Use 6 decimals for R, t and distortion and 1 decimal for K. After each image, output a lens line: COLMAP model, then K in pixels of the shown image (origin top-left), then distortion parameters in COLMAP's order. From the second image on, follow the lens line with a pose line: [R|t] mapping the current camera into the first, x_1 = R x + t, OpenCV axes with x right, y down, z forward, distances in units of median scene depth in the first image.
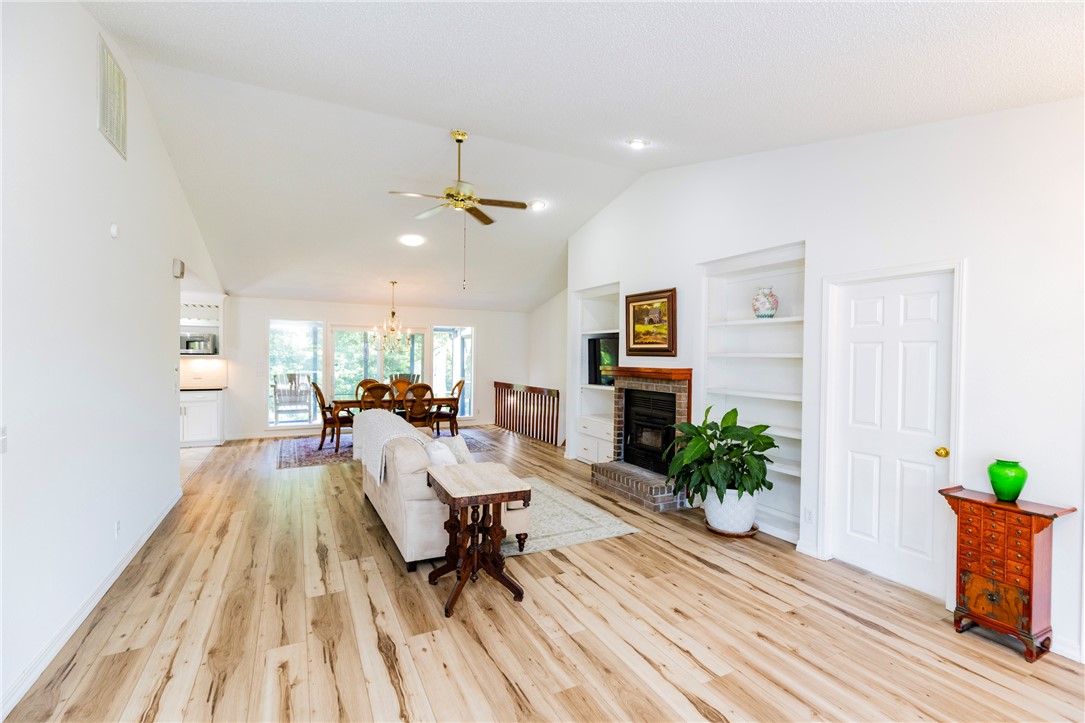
lens RADIAL K [[492.0, 0, 551.3], [0, 492.0, 358.1], [0, 0, 1]] dist [0.019418, -0.000062]
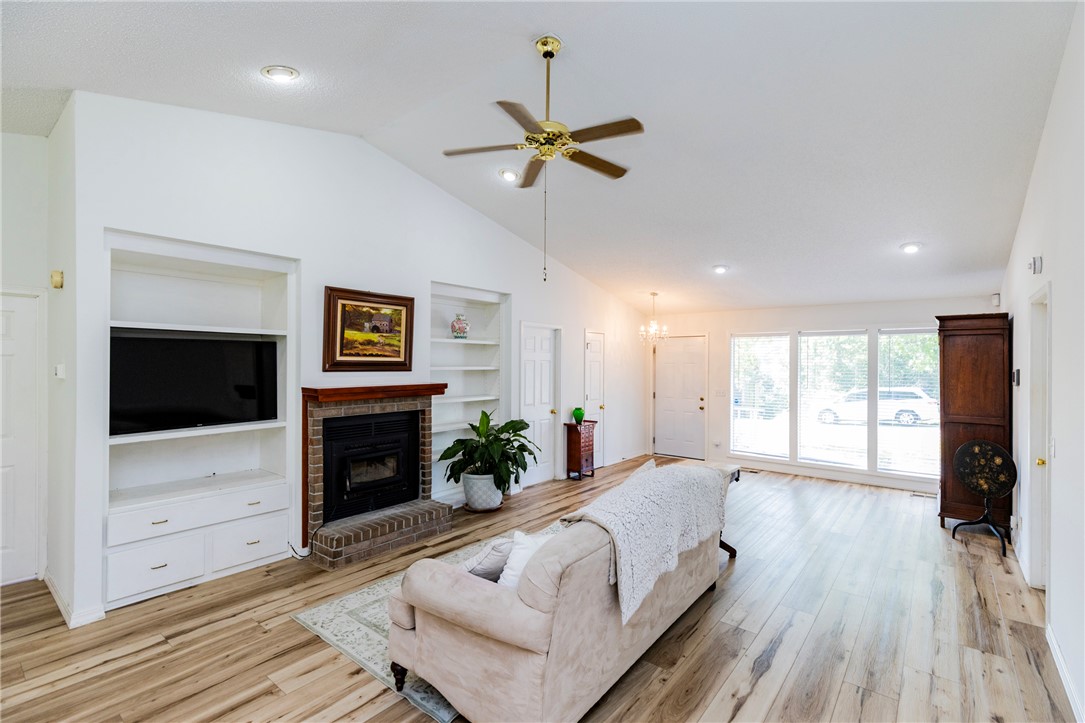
lens RADIAL K [[492.0, 0, 551.3], [0, 492.0, 358.1], [0, 0, 1]] dist [0.019418, -0.000062]
pose [[-0.405617, -0.007366, 0.914014, -0.689071], [-0.007277, 0.999962, 0.004829, -0.032955], [-0.914014, -0.004693, -0.405655, 1.094336]]
